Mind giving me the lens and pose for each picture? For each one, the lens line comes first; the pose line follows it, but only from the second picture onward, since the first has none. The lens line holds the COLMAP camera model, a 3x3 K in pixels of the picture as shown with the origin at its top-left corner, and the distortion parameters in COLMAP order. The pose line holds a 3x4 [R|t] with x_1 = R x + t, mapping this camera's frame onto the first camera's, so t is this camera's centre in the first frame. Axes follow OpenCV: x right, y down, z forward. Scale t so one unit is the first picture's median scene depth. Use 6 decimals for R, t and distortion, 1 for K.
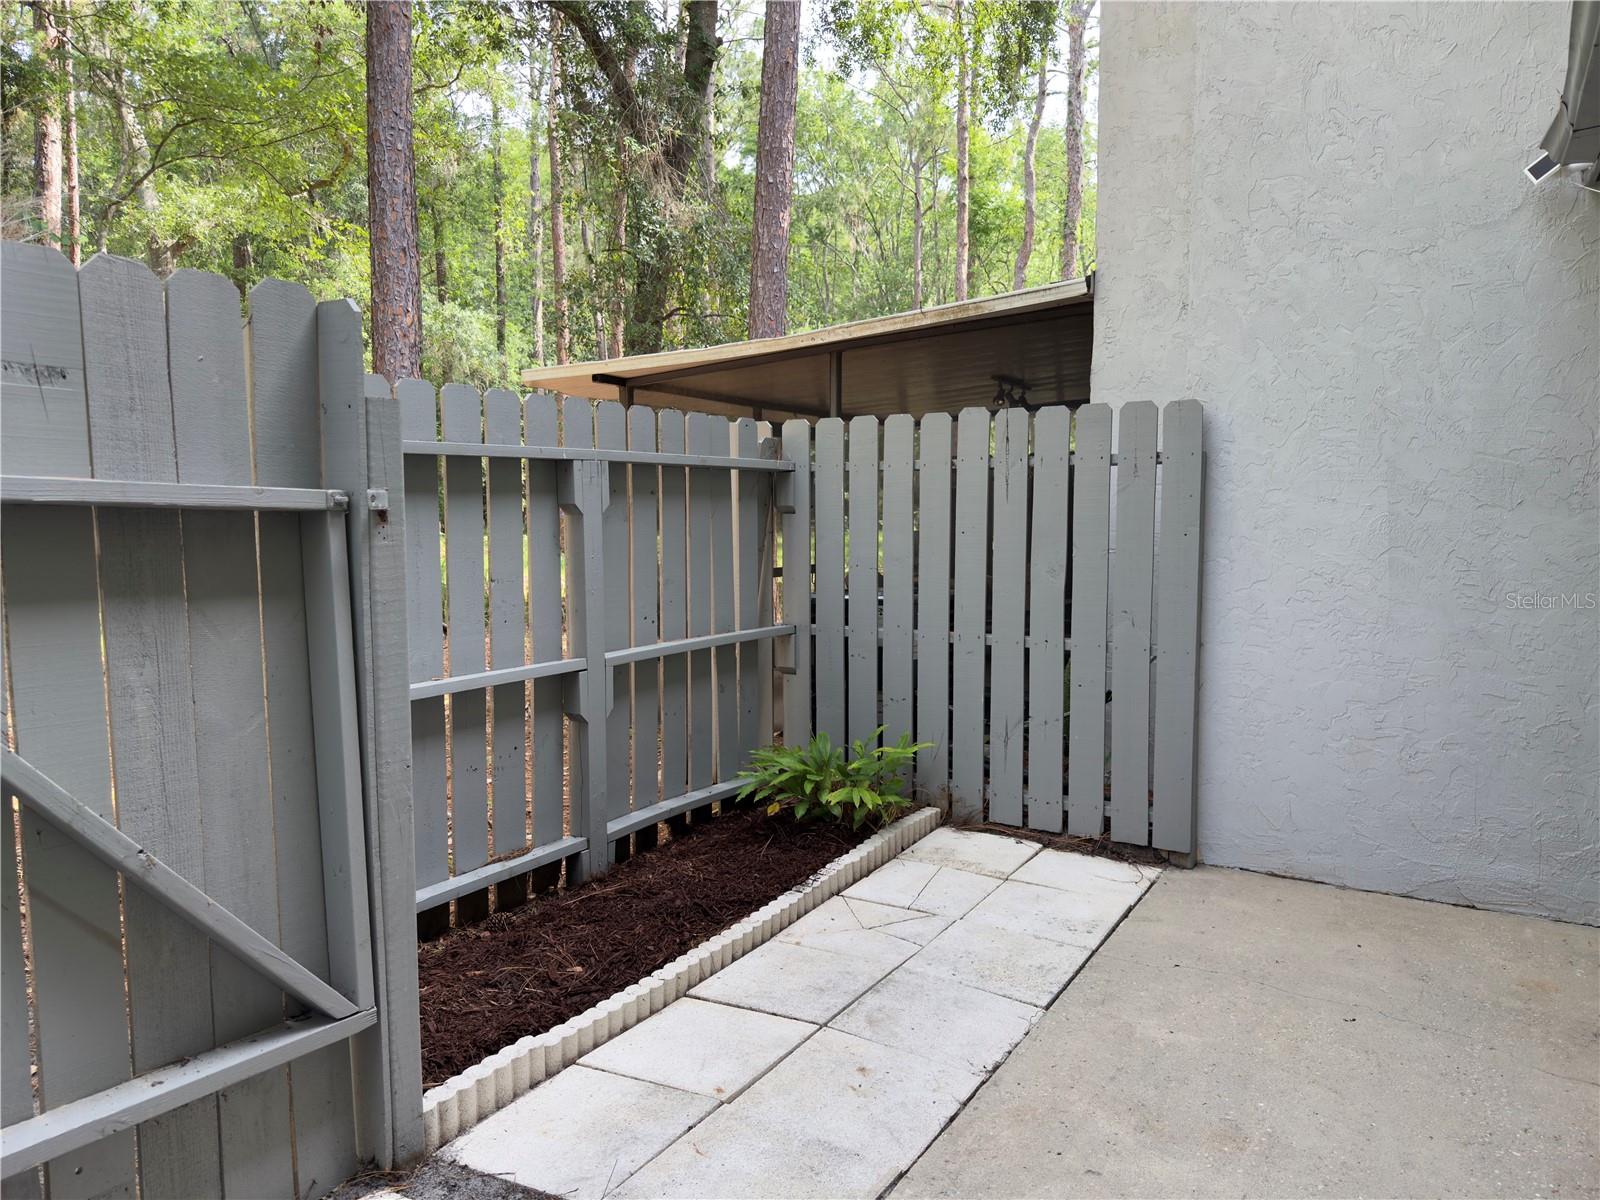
lens RADIAL K [[1123.6, 0, 803.8], [0, 1123.6, 603.0], [0, 0, 1]] dist [0.201692, -0.339683]
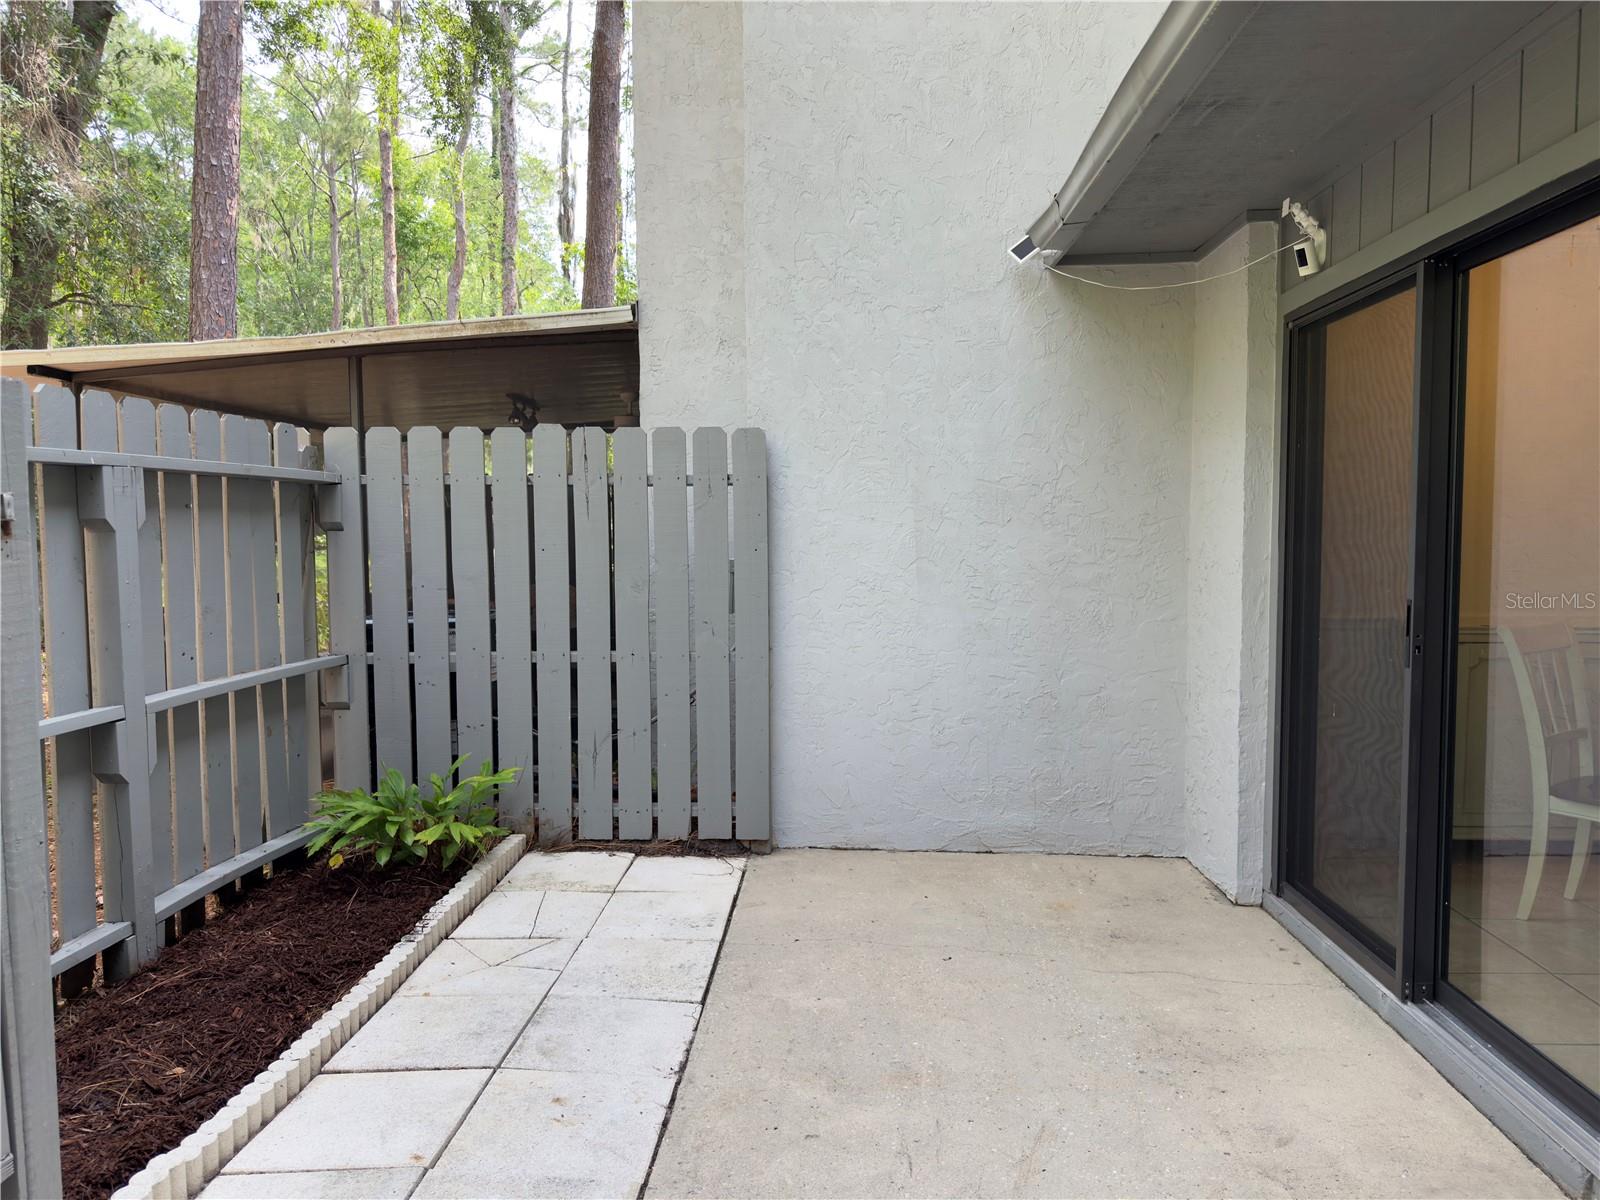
lens RADIAL K [[1128.0, 0, 798.0], [0, 1128.0, 607.2], [0, 0, 1]] dist [0.067336, -0.073448]
pose [[0.884787, -0.037156, 0.464511, -0.126683], [0.044269, 0.999010, -0.004412, 0.001723], [-0.463888, 0.024467, 0.885556, 0.026285]]
